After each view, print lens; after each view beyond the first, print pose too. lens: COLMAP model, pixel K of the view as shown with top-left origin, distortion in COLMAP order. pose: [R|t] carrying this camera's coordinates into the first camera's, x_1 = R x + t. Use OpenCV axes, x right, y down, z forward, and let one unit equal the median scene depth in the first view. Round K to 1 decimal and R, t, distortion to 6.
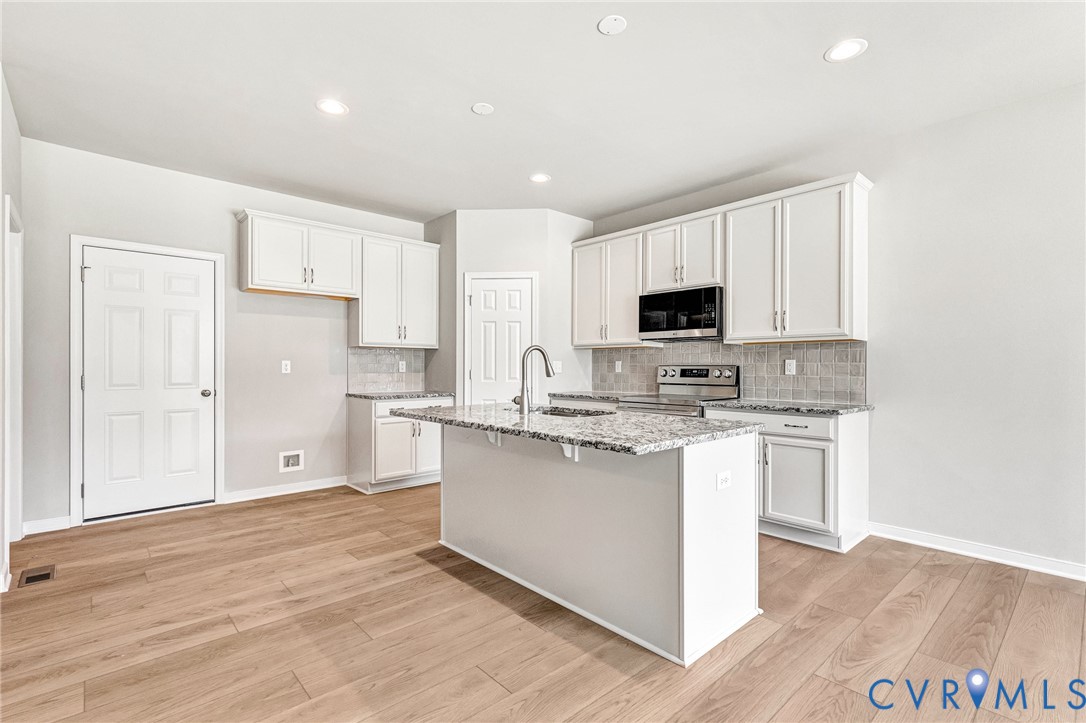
lens RADIAL K [[482.2, 0, 579.3], [0, 482.2, 364.6], [0, 0, 1]] dist [0.009103, -0.000291]
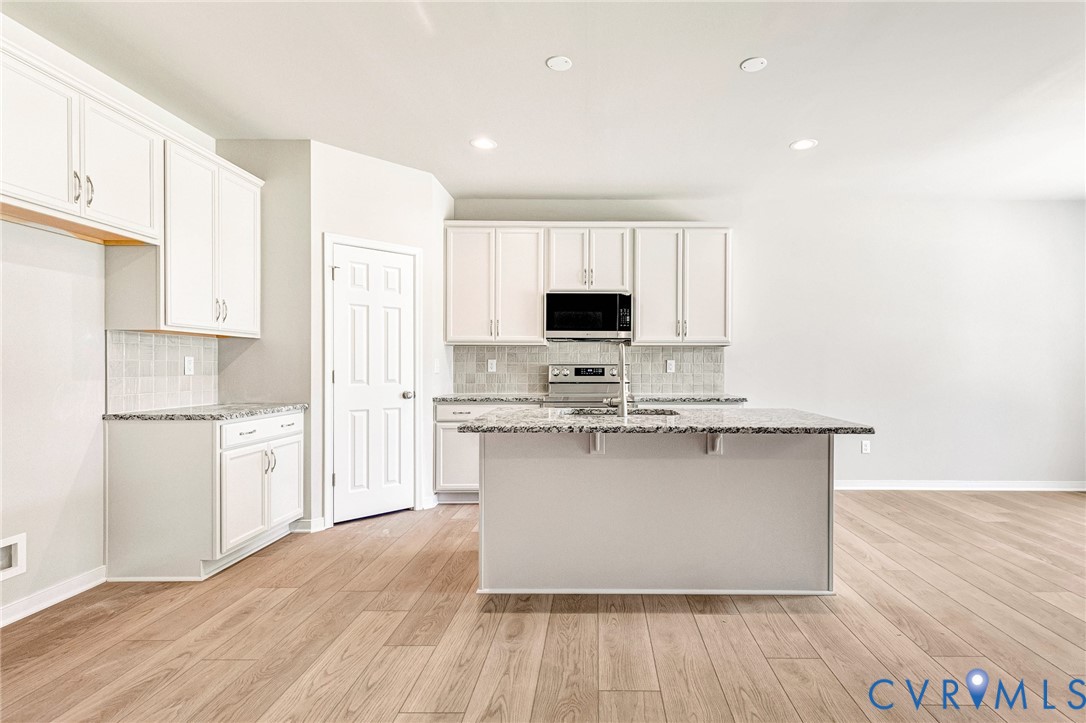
lens RADIAL K [[508.5, 0, 570.7], [0, 508.5, 367.8], [0, 0, 1]] dist [0.010373, -0.000716]
pose [[0.705428, -0.002327, 0.708777, -0.595386], [-0.004099, 0.999964, 0.007362, 0.000438], [-0.708769, -0.008099, 0.705394, 0.250559]]
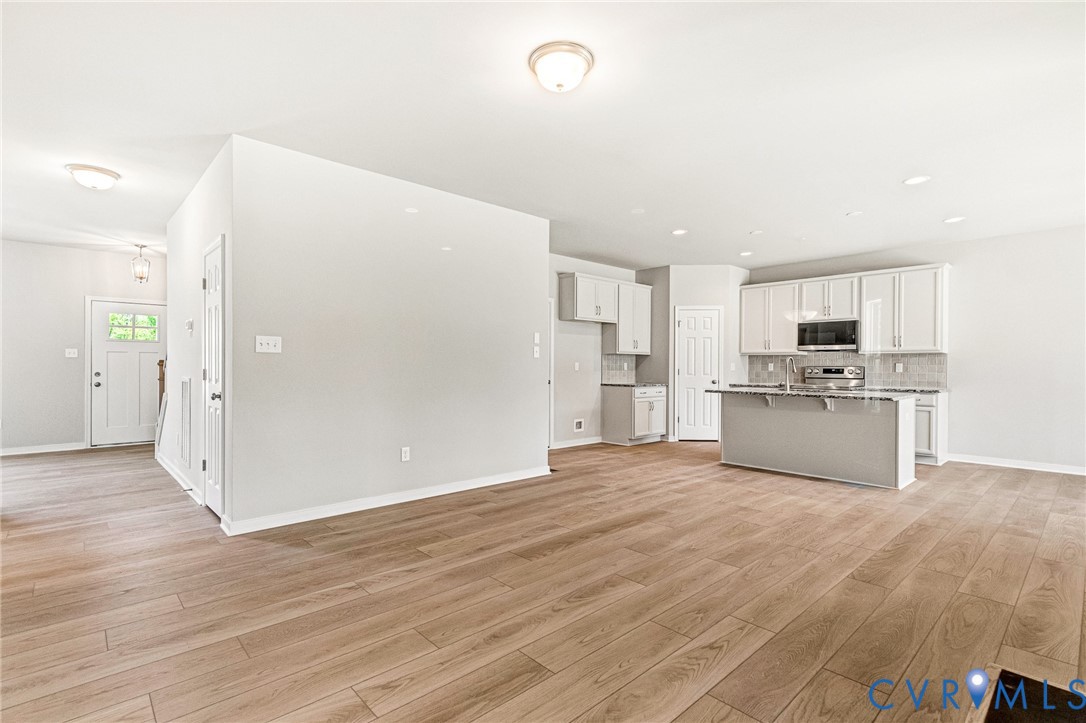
lens RADIAL K [[508.5, 0, 570.7], [0, 508.5, 367.8], [0, 0, 1]] dist [0.010373, -0.000716]
pose [[0.999747, 0.003188, 0.022245, -0.705628], [-0.003337, 0.999972, 0.006692, -0.002503], [-0.022223, -0.006764, 0.999730, -0.722903]]
